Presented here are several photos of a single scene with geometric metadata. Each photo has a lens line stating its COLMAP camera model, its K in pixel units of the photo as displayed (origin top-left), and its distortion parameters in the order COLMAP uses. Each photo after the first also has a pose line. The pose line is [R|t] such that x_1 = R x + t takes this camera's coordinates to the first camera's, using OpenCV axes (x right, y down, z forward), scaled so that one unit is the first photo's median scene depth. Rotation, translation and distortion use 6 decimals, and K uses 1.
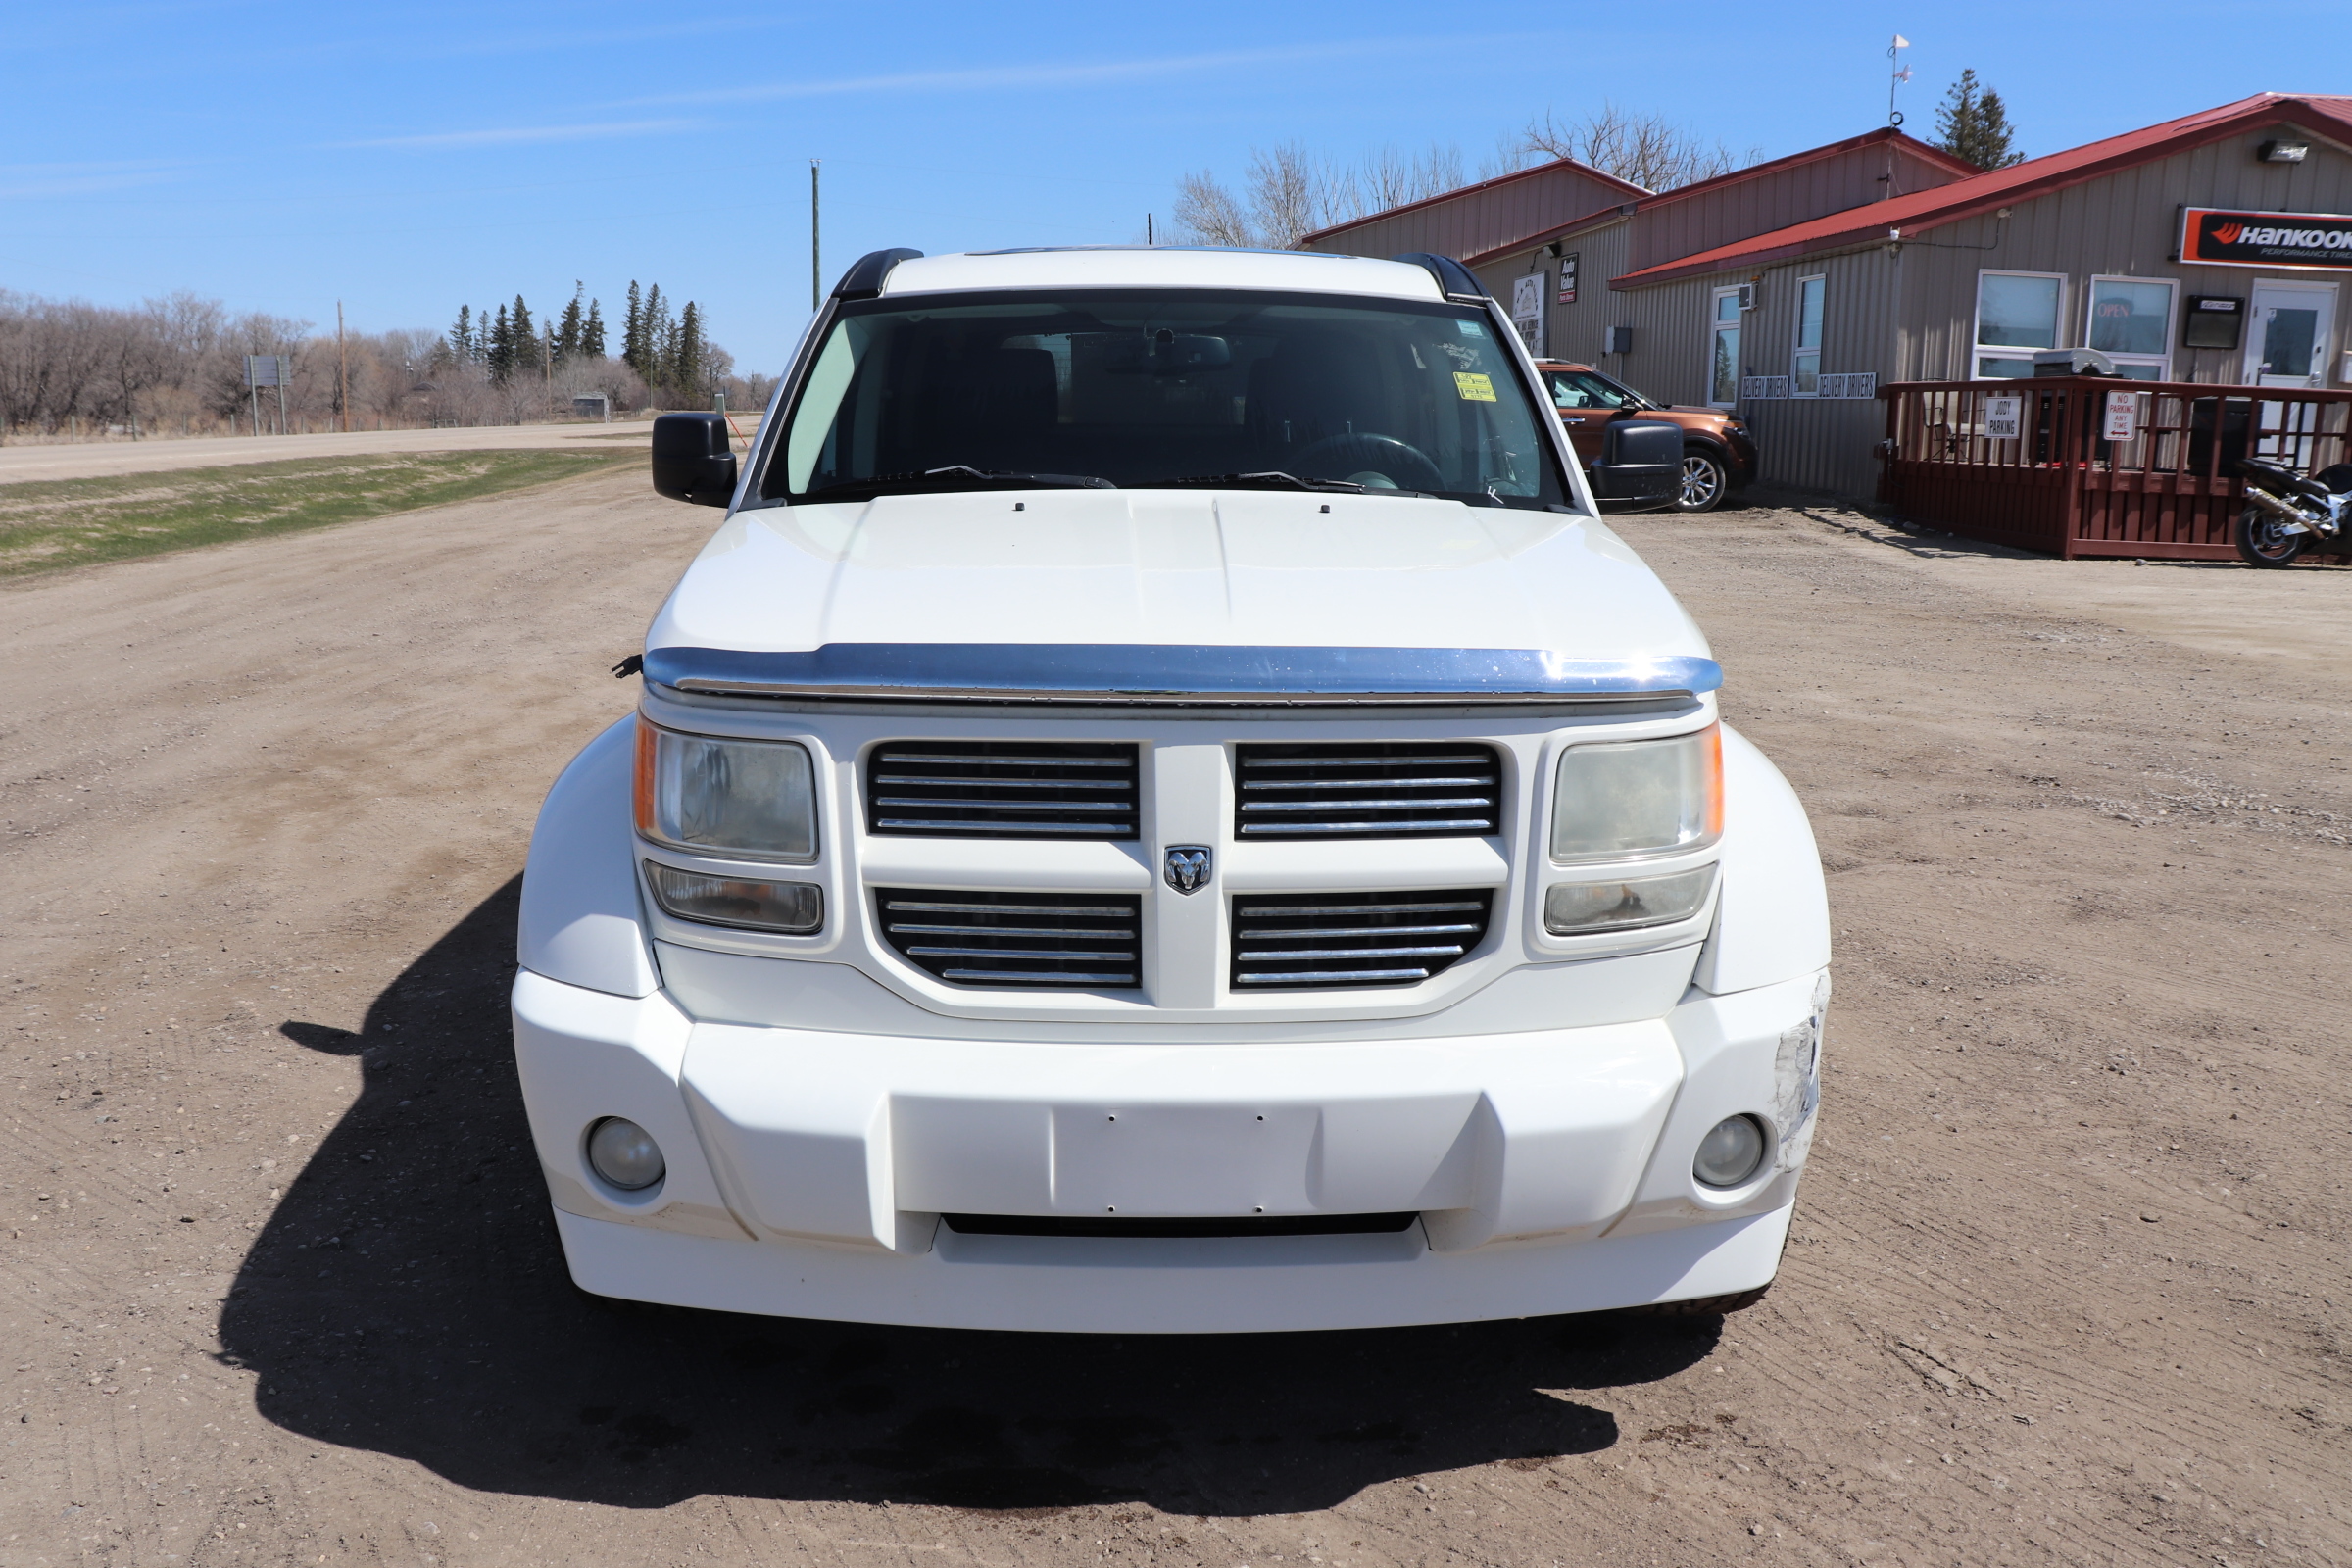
lens RADIAL K [[1941.5, 0, 1180.4], [0, 1941.5, 767.9], [0, 0, 1]] dist [-0.172540, 0.162581]
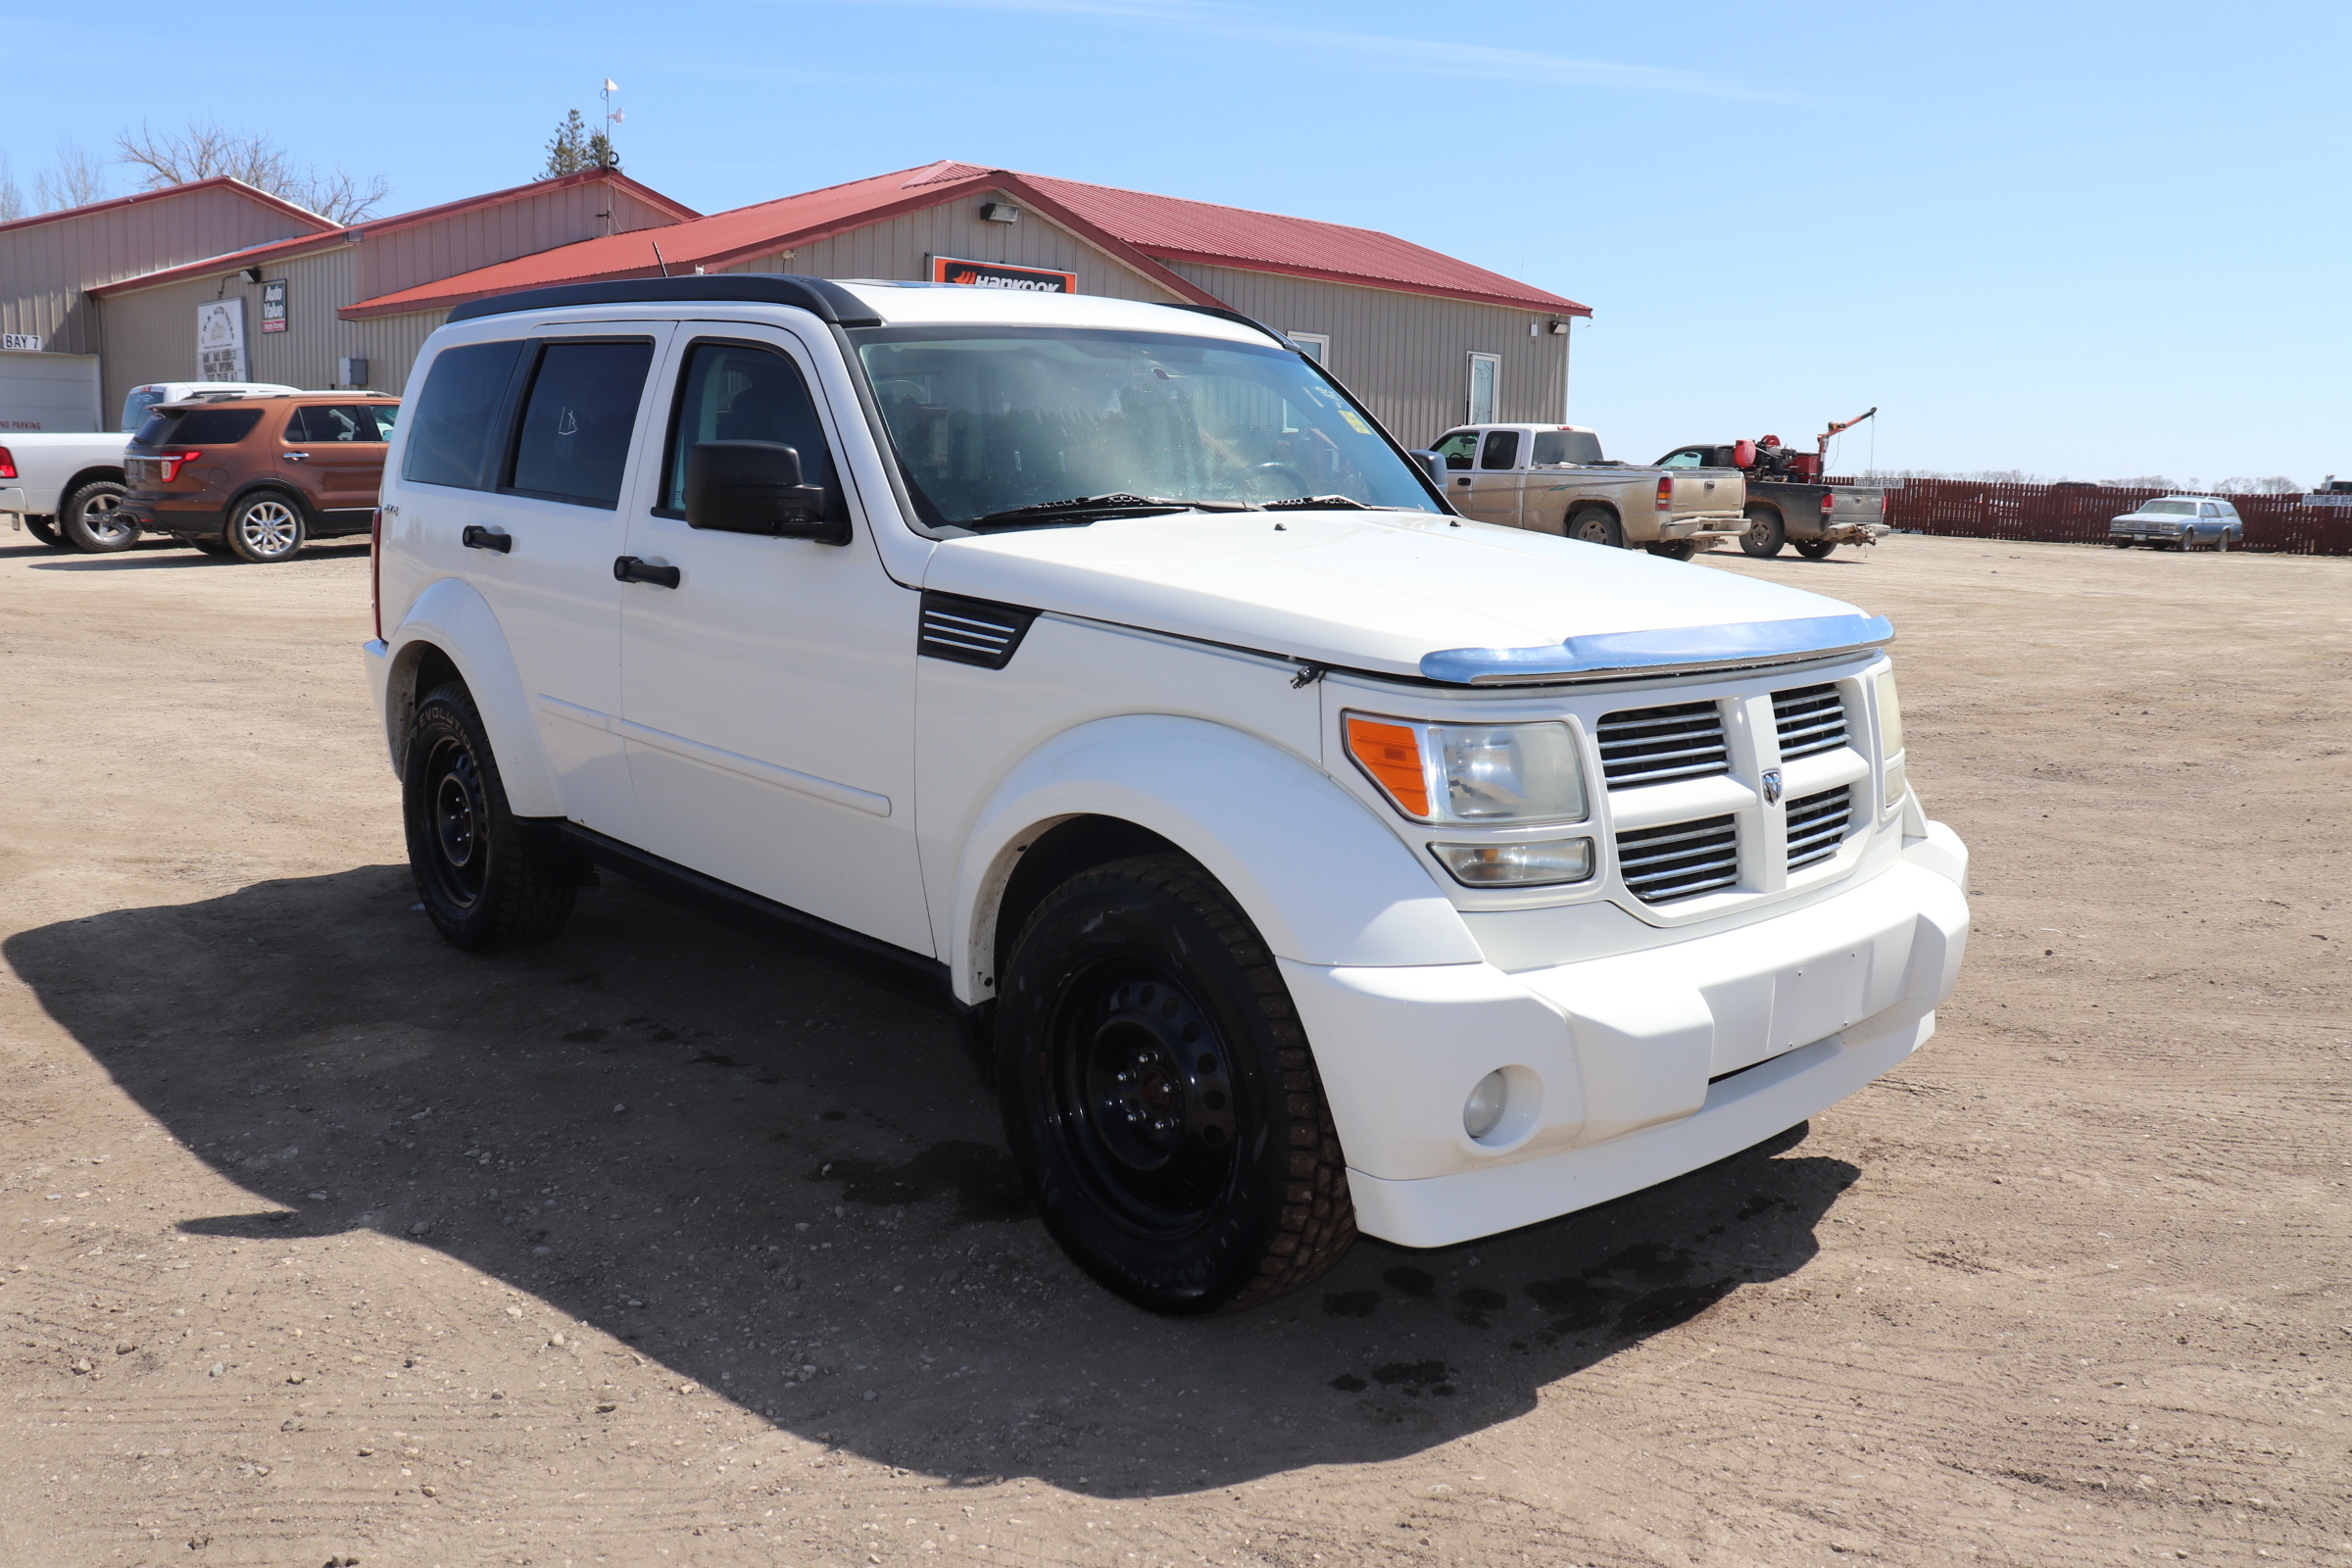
lens RADIAL K [[1941.5, 0, 1180.4], [0, 1941.5, 767.9], [0, 0, 1]] dist [-0.172540, 0.162581]
pose [[0.753457, -0.104352, 0.649164, -1.119494], [0.114292, 0.993081, 0.026983, -0.042278], [-0.647488, 0.053864, 0.760170, 0.245862]]
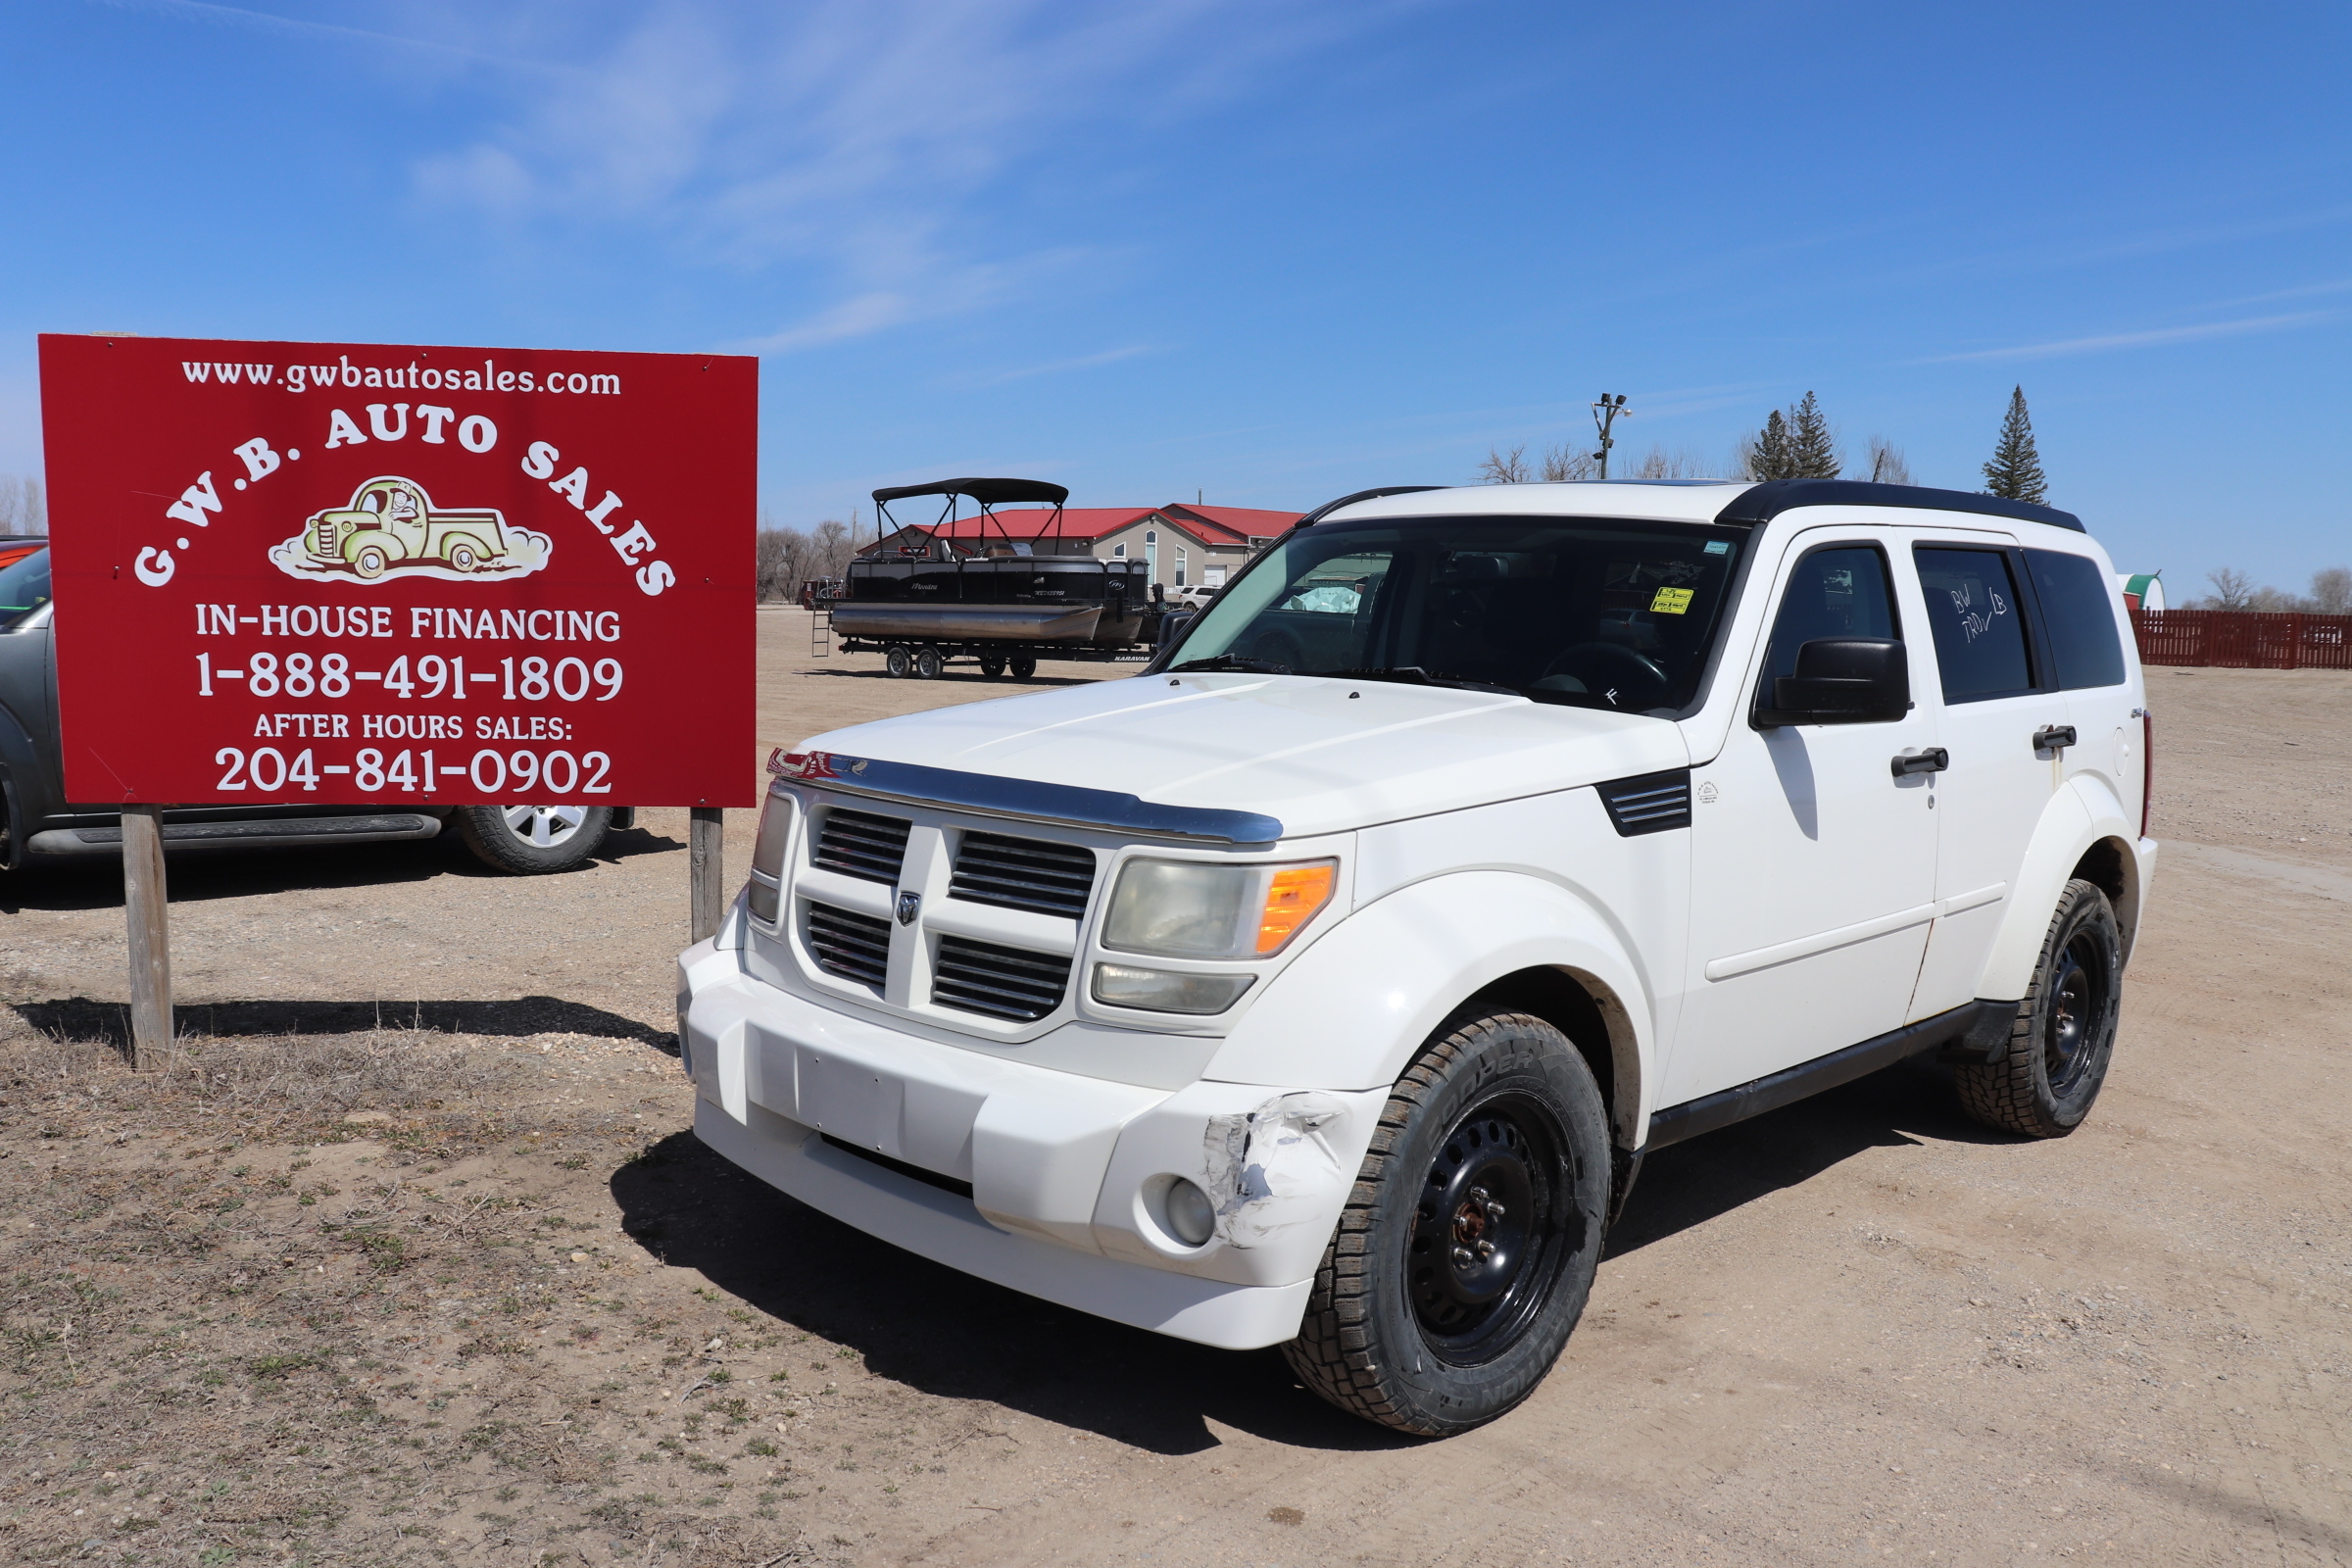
lens RADIAL K [[1822.0, 0, 1175.6], [0, 1822.0, 734.7], [0, 0, 1]] dist [-0.151955, -0.000239]
pose [[0.735691, 0.071710, -0.673510, 1.017363], [-0.161231, 0.984337, -0.071313, -0.011279], [0.657847, 0.161055, 0.735730, 0.109984]]
